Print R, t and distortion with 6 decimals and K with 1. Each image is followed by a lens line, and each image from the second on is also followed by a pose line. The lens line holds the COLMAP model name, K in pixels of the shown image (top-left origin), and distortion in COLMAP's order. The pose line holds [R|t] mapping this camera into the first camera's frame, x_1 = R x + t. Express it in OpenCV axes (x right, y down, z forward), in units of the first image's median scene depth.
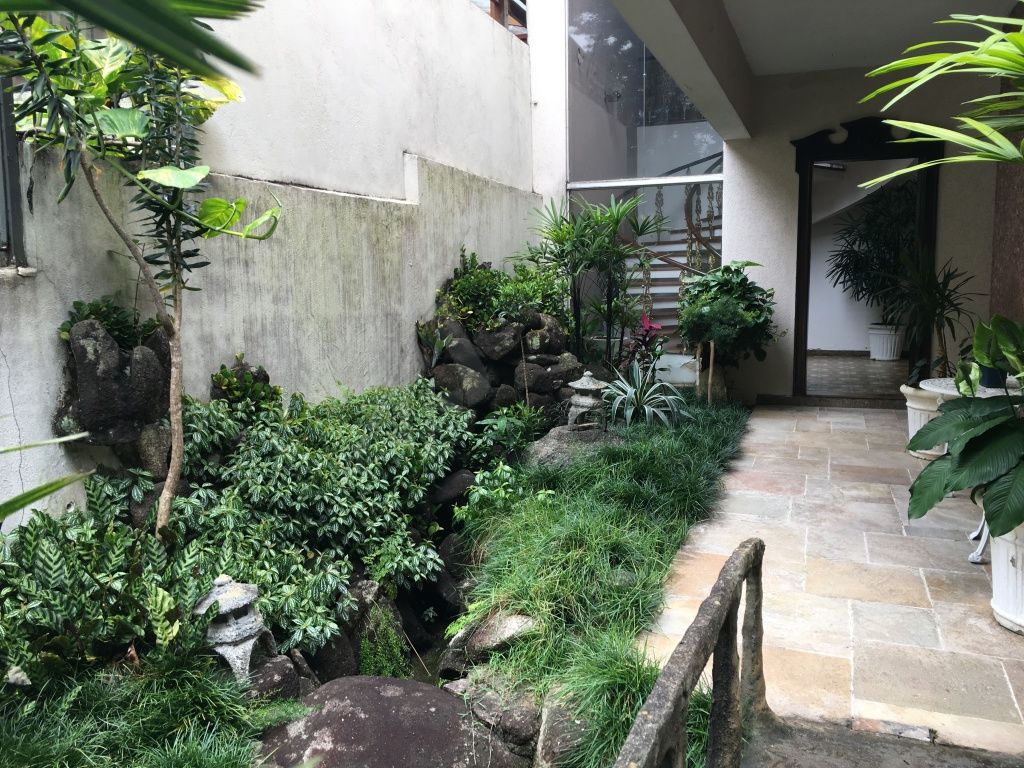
lens RADIAL K [[869.5, 0, 511.3], [0, 869.5, 382.0], [0, 0, 1]] dist [0.064899, -0.083261]
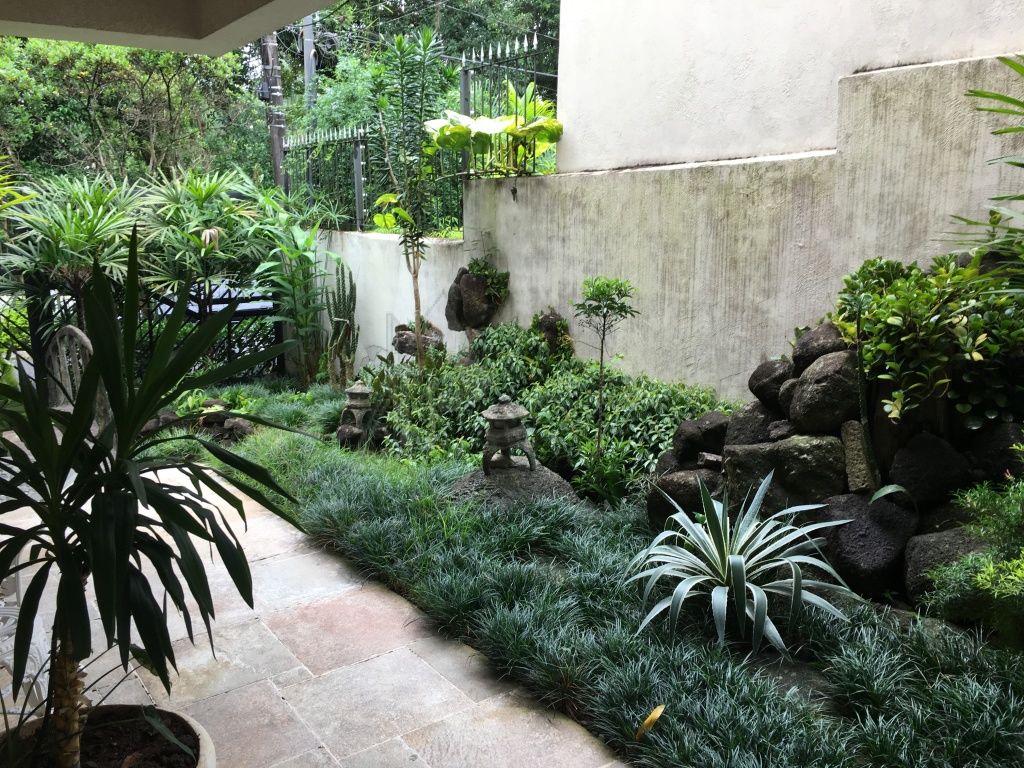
lens RADIAL K [[869.5, 0, 512.0], [0, 869.5, 384.3], [0, 0, 1]] dist [0.064899, -0.083261]
pose [[-0.571662, 0.176544, -0.801271, 0.682044], [-0.084548, 0.958703, 0.271551, -0.225929], [0.816121, 0.222981, -0.533128, 1.373732]]
